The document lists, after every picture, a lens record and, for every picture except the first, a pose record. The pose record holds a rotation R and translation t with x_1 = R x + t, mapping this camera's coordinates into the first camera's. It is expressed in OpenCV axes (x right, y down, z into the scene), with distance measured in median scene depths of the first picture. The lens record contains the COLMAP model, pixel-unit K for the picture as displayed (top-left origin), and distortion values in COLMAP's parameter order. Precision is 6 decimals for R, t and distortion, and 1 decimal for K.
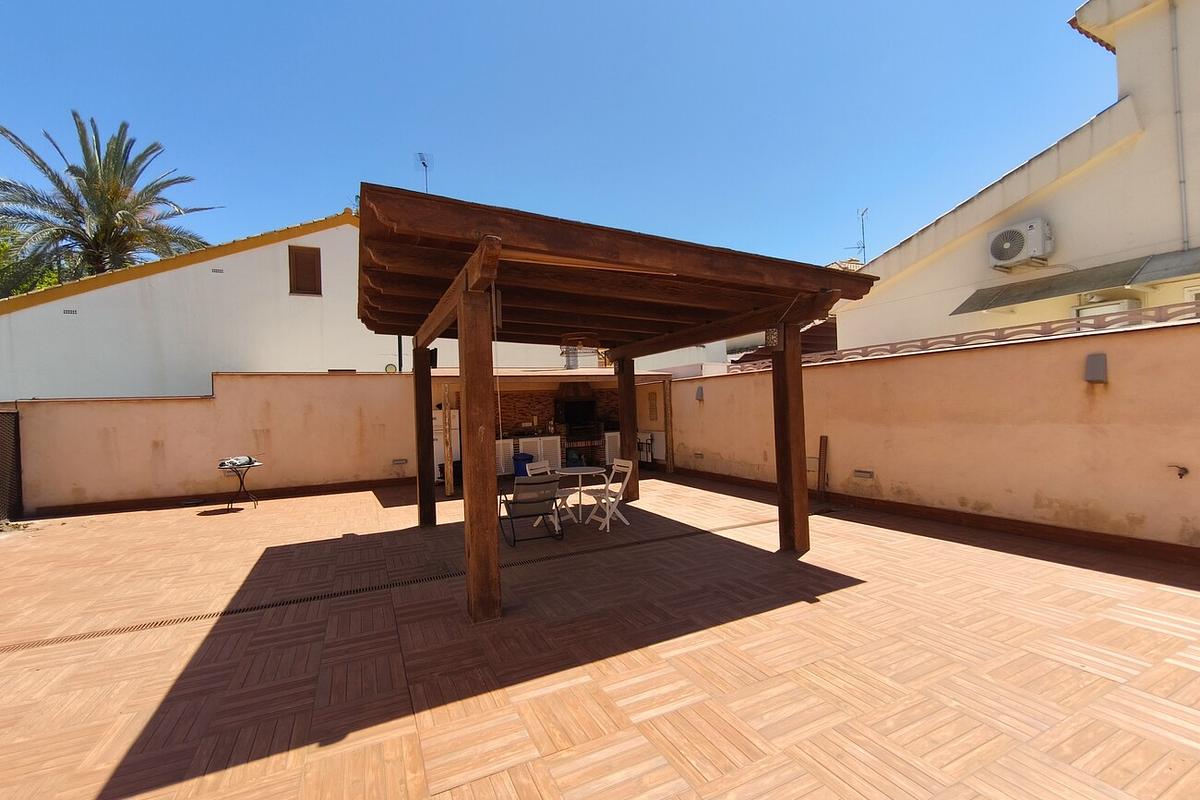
lens RADIAL K [[509.2, 0, 603.8], [0, 509.2, 405.4], [0, 0, 1]] dist [-0.002204, -0.000172]
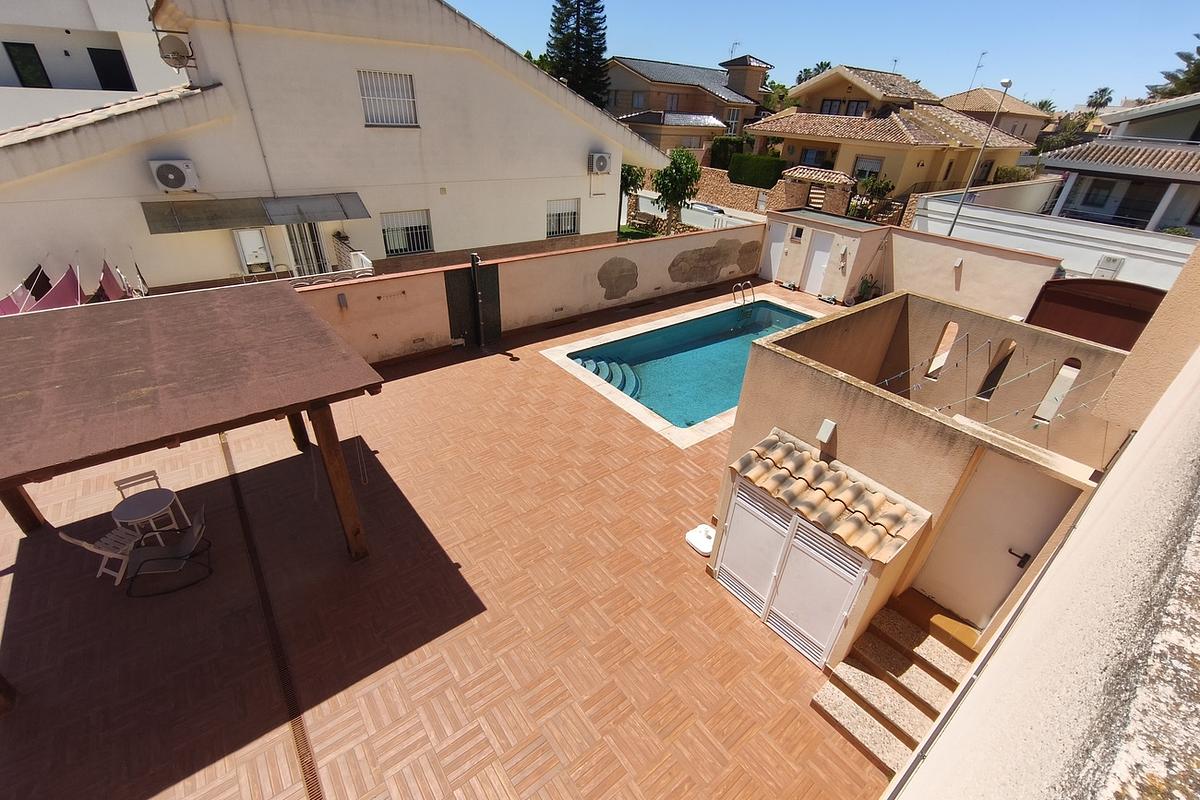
lens RADIAL K [[509.4, 0, 600.0], [0, 509.4, 400.0], [0, 0, 1]] dist [-0.001795, -0.000124]
pose [[-0.211286, -0.469995, 0.857008, -0.663781], [-0.046345, 0.880633, 0.471526, -0.381767], [-0.976325, 0.059908, -0.207847, 0.185630]]
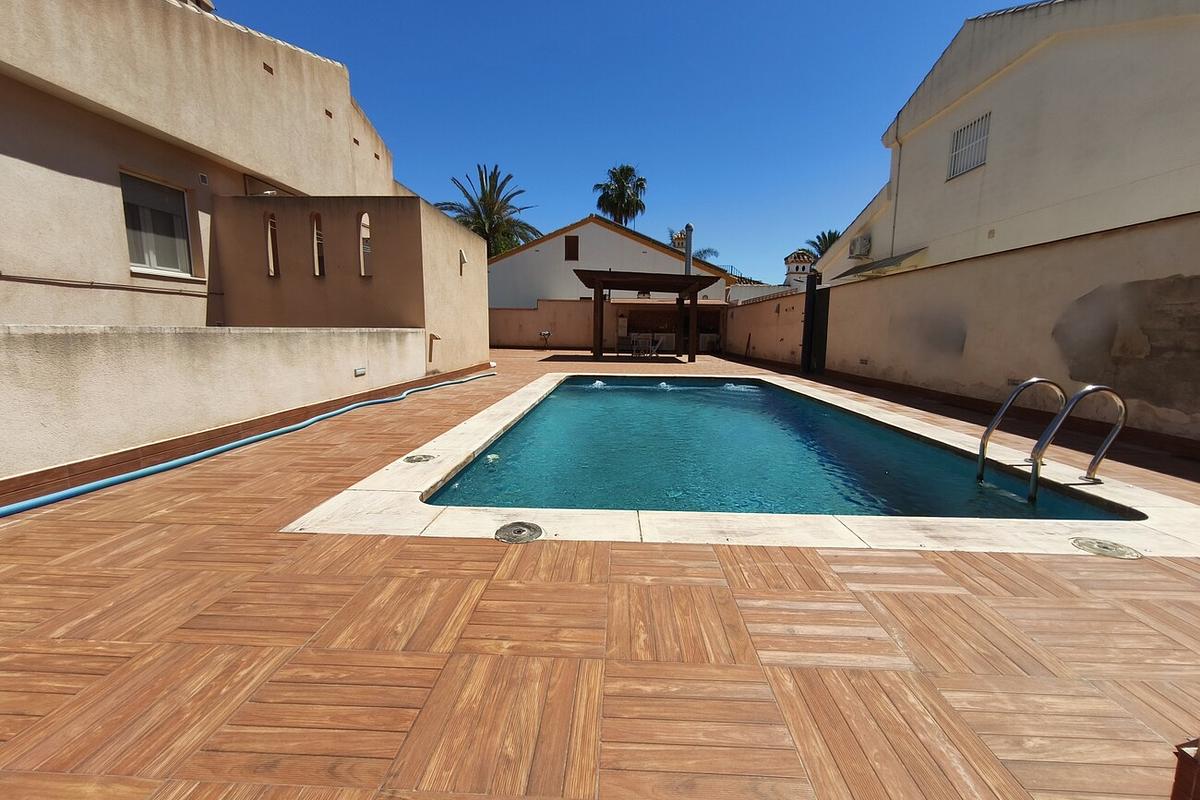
lens RADIAL K [[509.2, 0, 603.8], [0, 509.2, 405.4], [0, 0, 1]] dist [-0.002204, -0.000172]
pose [[0.884682, 0.116042, -0.451523, 0.729038], [-0.044564, 0.985141, 0.165868, 0.021582], [0.464061, -0.126618, 0.876707, -1.134520]]
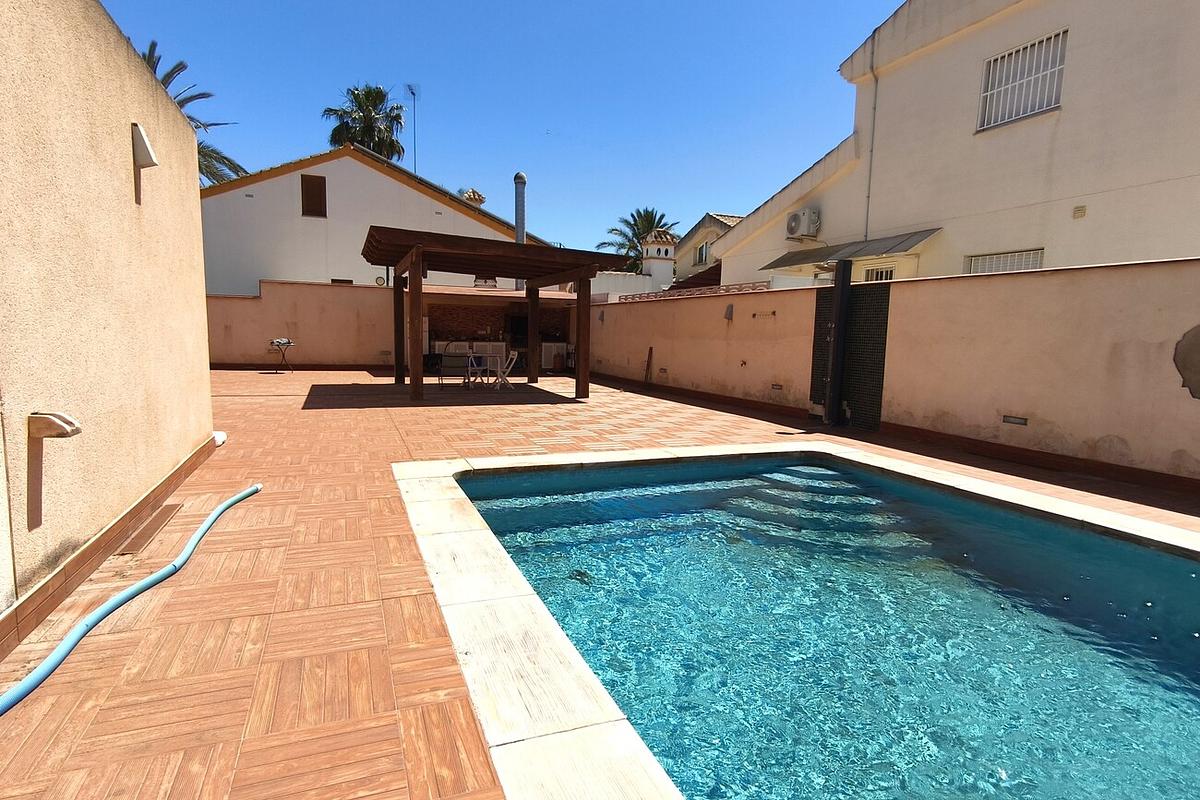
lens RADIAL K [[636.5, 0, 589.5], [0, 636.5, 417.4], [0, 0, 1]] dist [-0.000964, -0.001820]
pose [[0.994714, 0.072403, -0.072808, 0.309940], [-0.061550, 0.988008, 0.141605, 0.007002], [0.082188, -0.136375, 0.987242, -0.734536]]
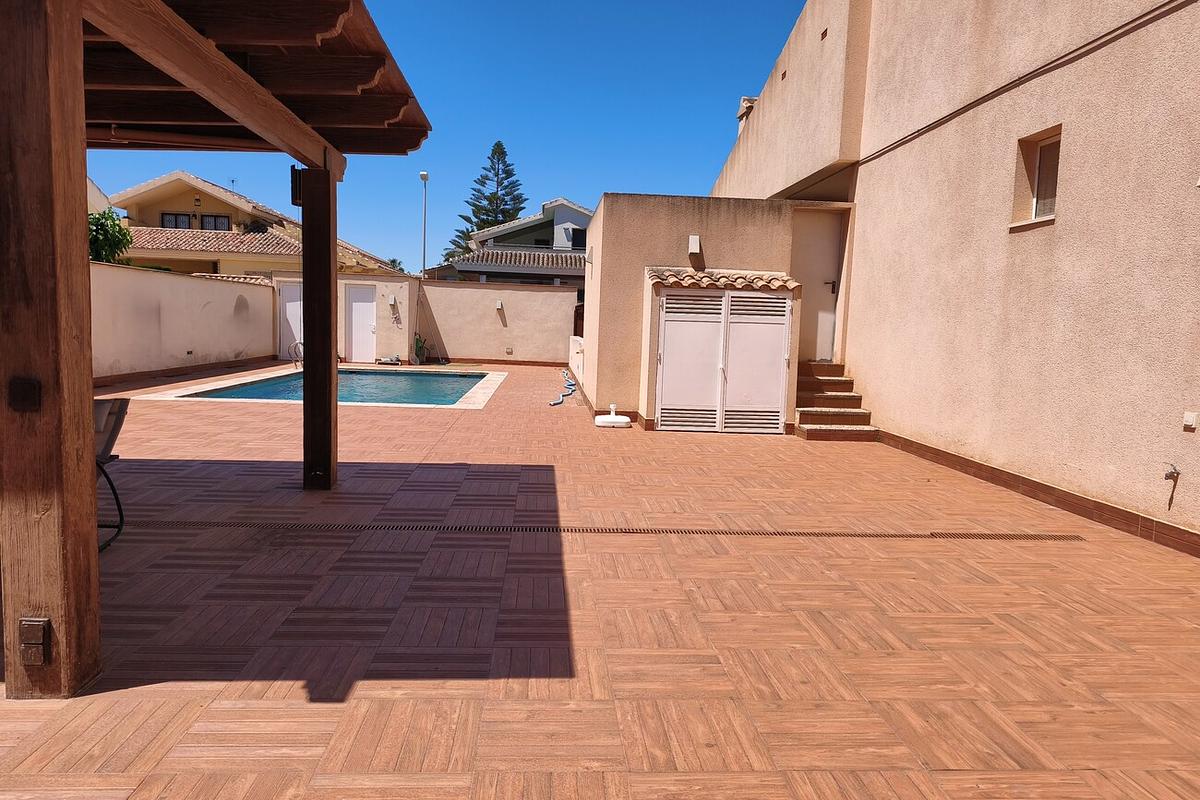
lens RADIAL K [[802.3, 0, 600.0], [0, 802.3, 400.0], [0, 0, 1]] dist [0.050374, -0.054996]
pose [[-0.928213, -0.028013, 0.370993, -0.520962], [0.000036, 0.997154, 0.075386, 0.041886], [-0.372049, 0.069987, -0.925571, 0.875484]]
